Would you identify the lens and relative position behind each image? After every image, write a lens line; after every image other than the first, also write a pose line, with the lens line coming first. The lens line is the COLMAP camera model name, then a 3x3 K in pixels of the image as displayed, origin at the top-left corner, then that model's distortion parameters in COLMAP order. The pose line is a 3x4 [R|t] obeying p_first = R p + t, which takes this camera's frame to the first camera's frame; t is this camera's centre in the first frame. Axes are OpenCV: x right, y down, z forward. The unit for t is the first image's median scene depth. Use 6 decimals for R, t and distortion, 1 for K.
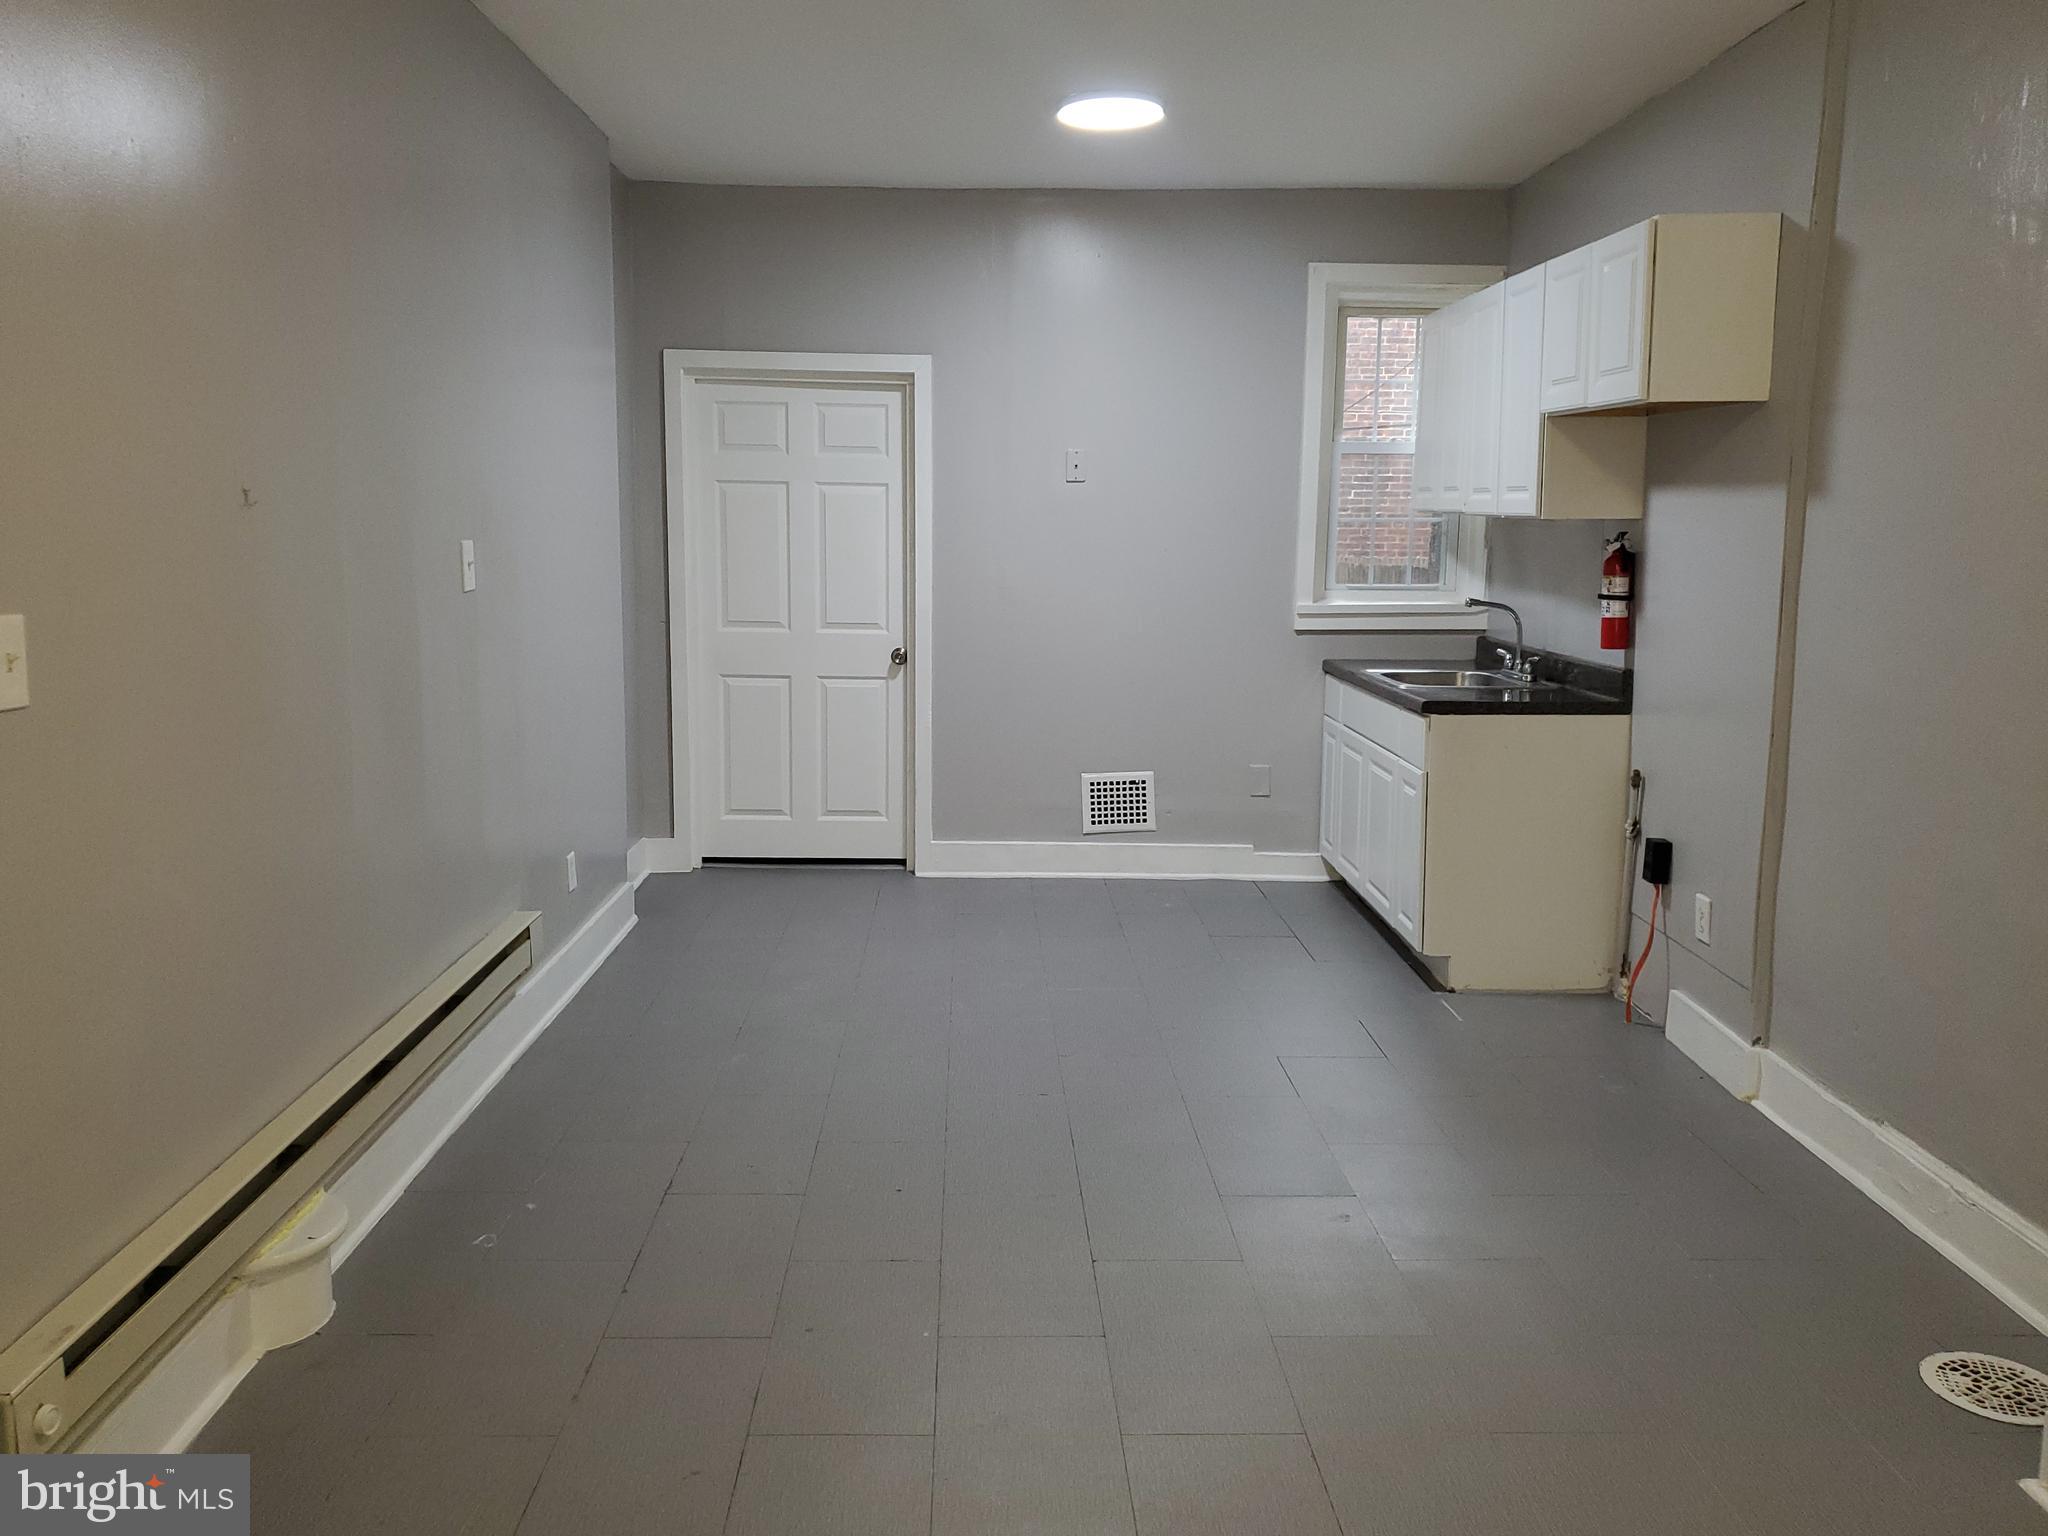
lens RADIAL K [[1559.1, 0, 1001.2], [0, 1559.1, 738.1], [0, 0, 1]] dist [0.012040, -0.022693]
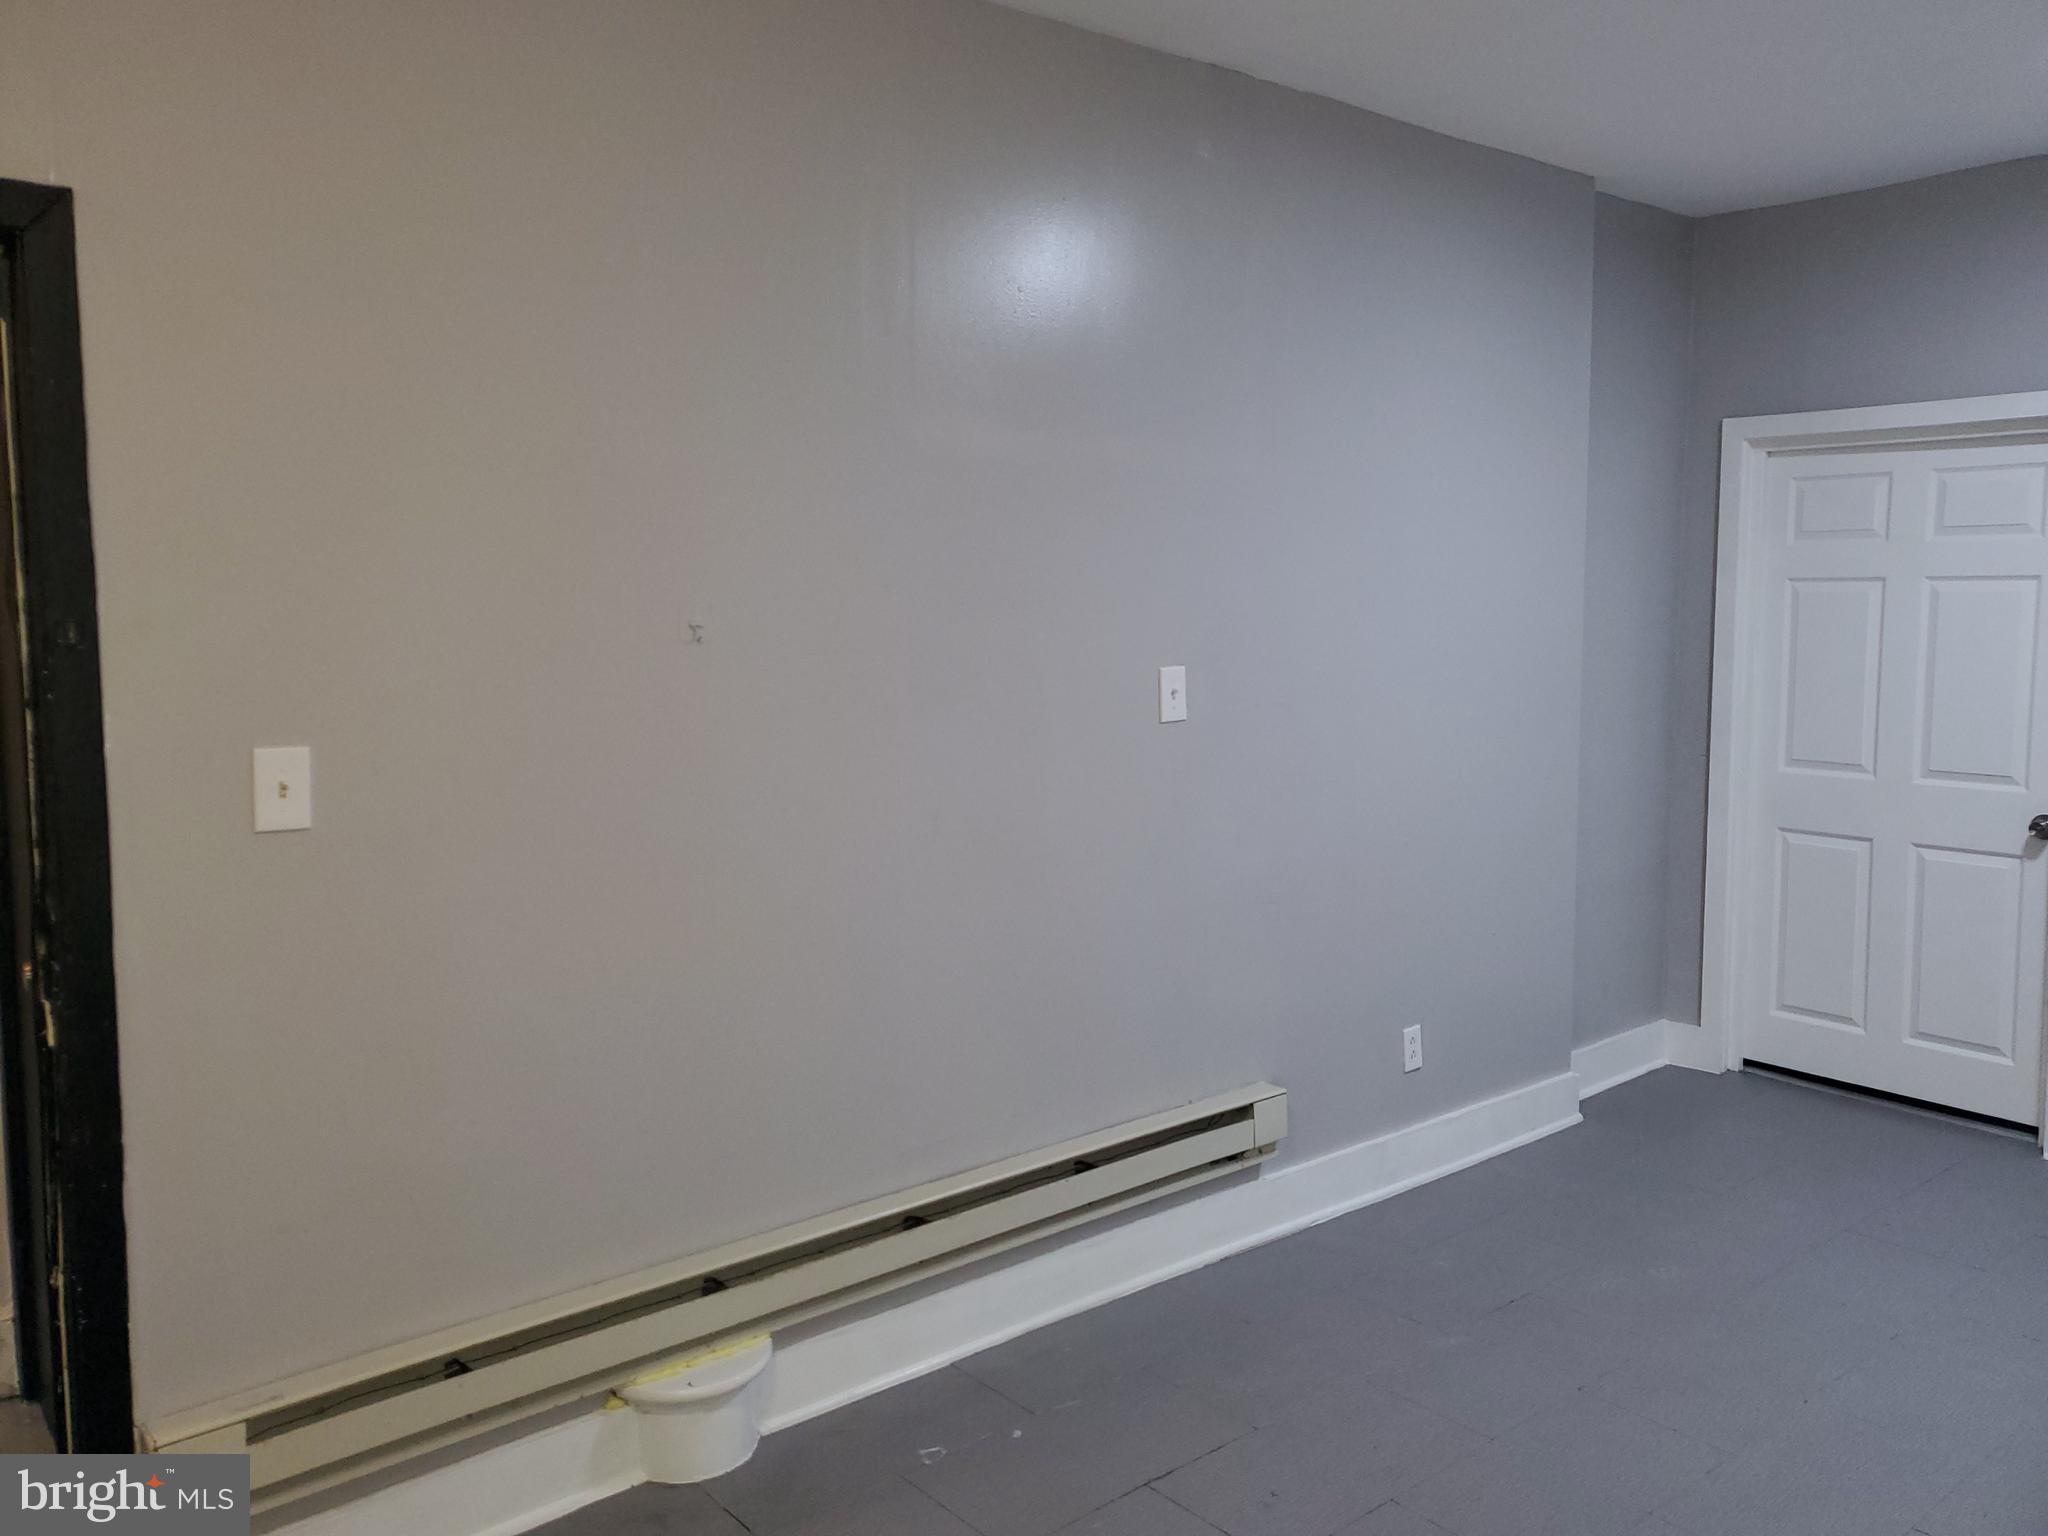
lens RADIAL K [[1559.1, 0, 1017.0], [0, 1559.1, 740.2], [0, 0, 1]] dist [0.012040, -0.022693]
pose [[0.627140, 0.056358, -0.776865, 0.198776], [-0.099457, 0.995009, -0.008105, -0.044262], [0.772531, 0.082348, 0.629615, 0.241520]]
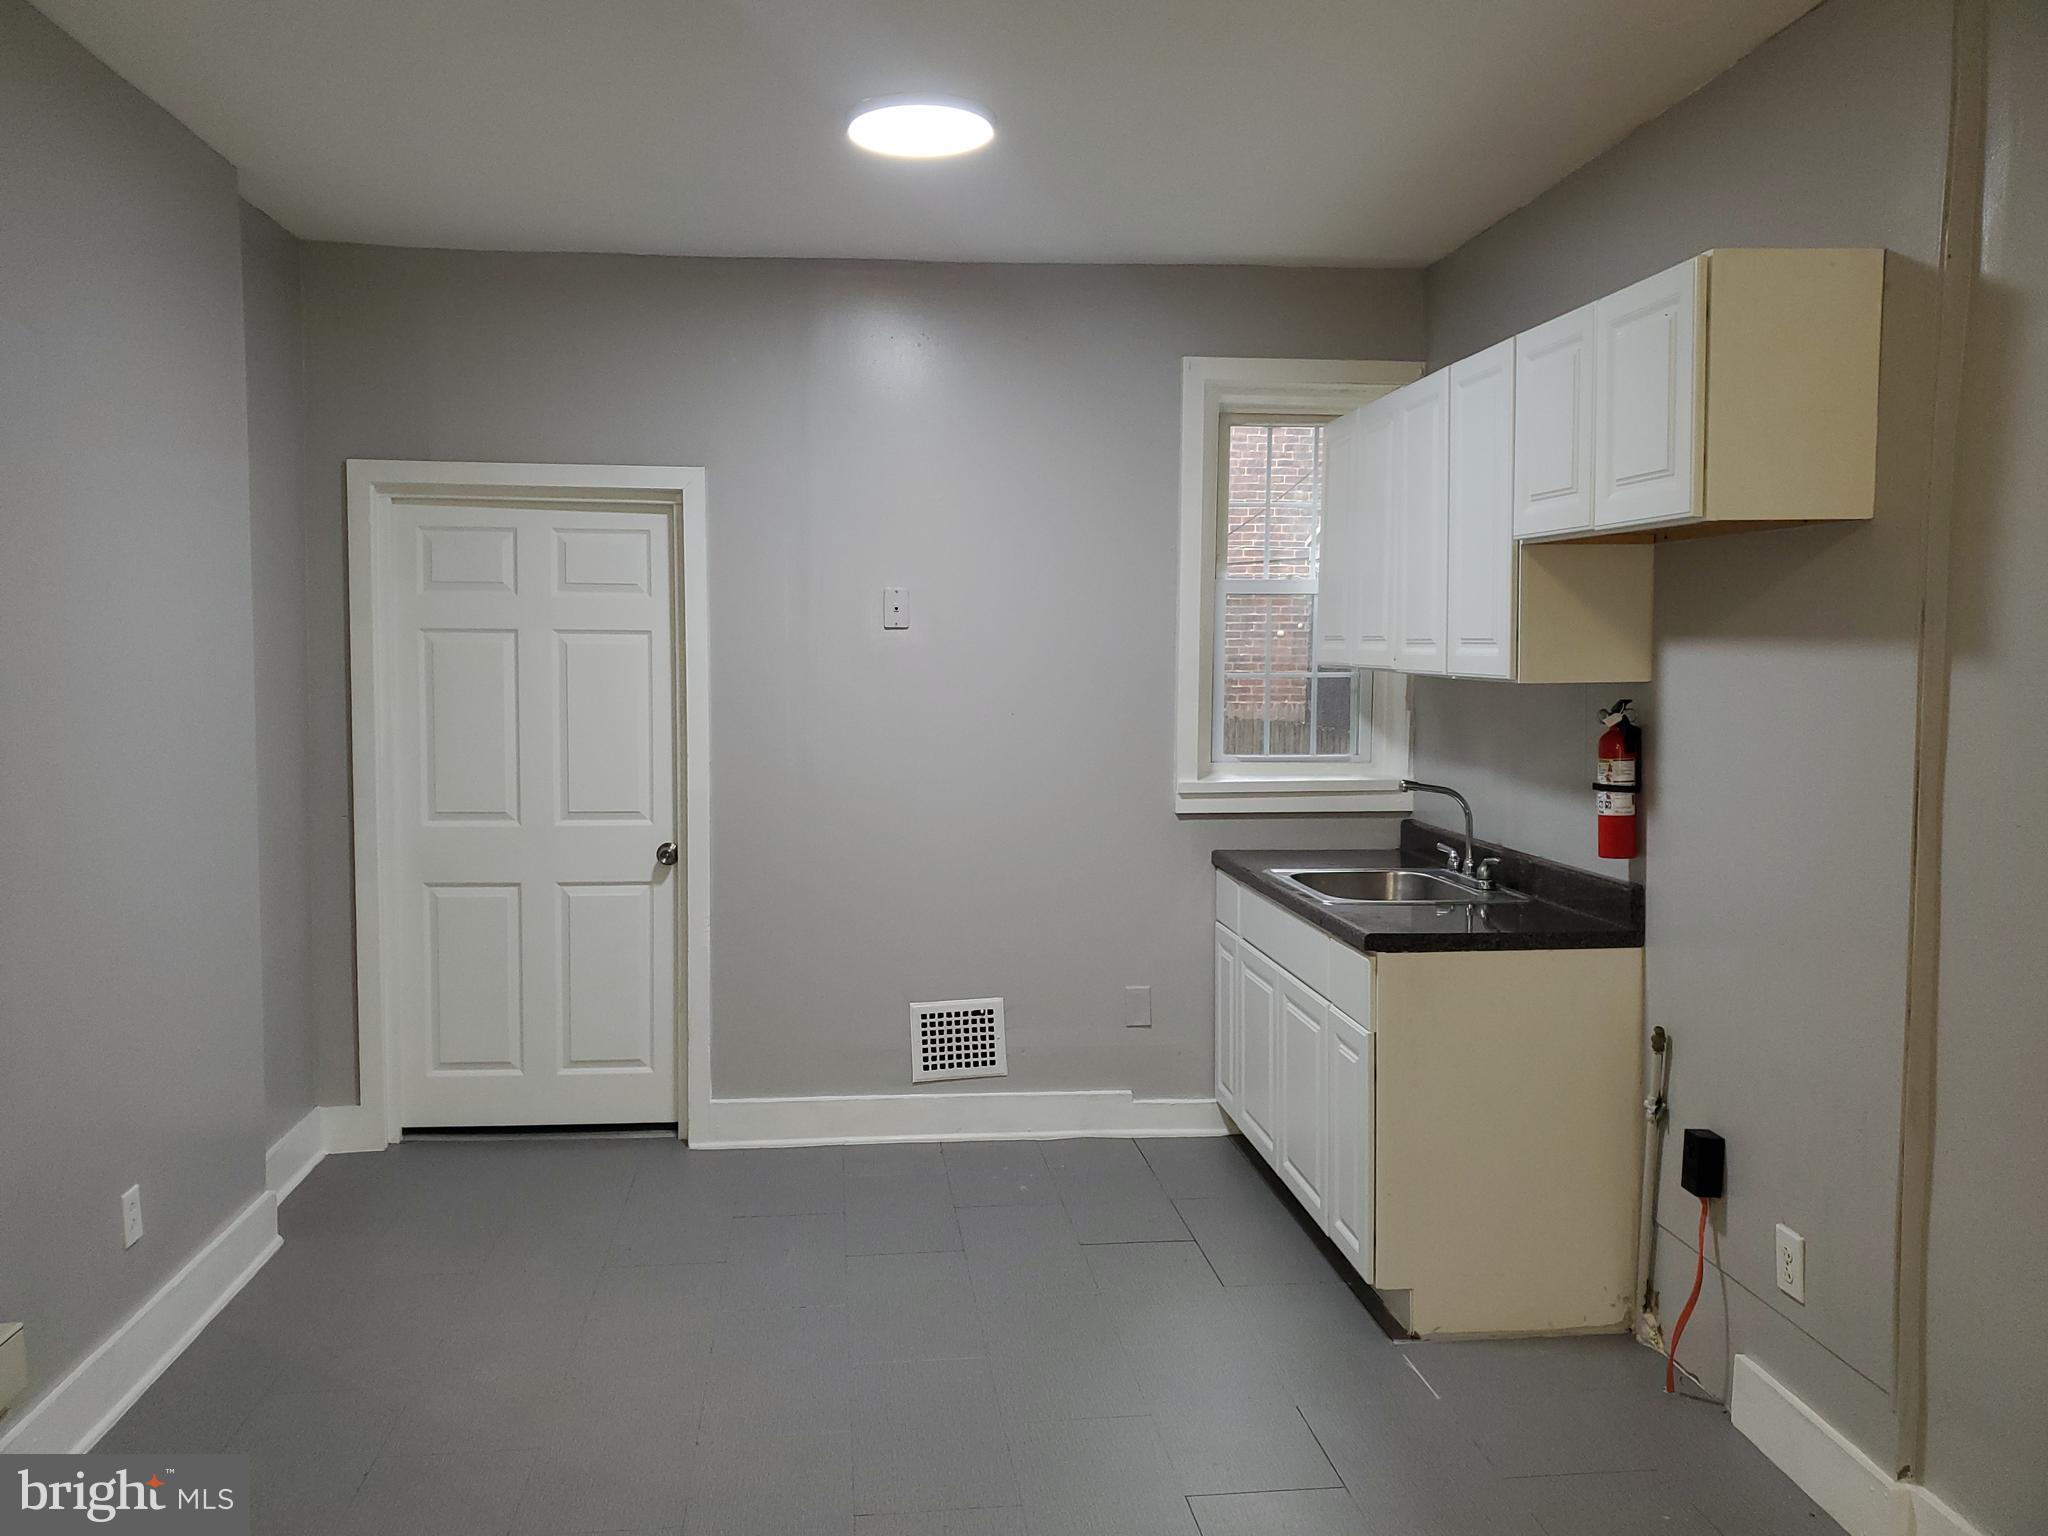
lens RADIAL K [[1559.1, 0, 1021.5], [0, 1559.1, 751.8], [0, 0, 1]] dist [0.012040, -0.022693]
pose [[0.994552, -0.011035, 0.103656, 0.031192], [0.019006, 0.996909, -0.076228, -0.045327], [-0.102495, 0.077783, 0.991688, 0.239899]]
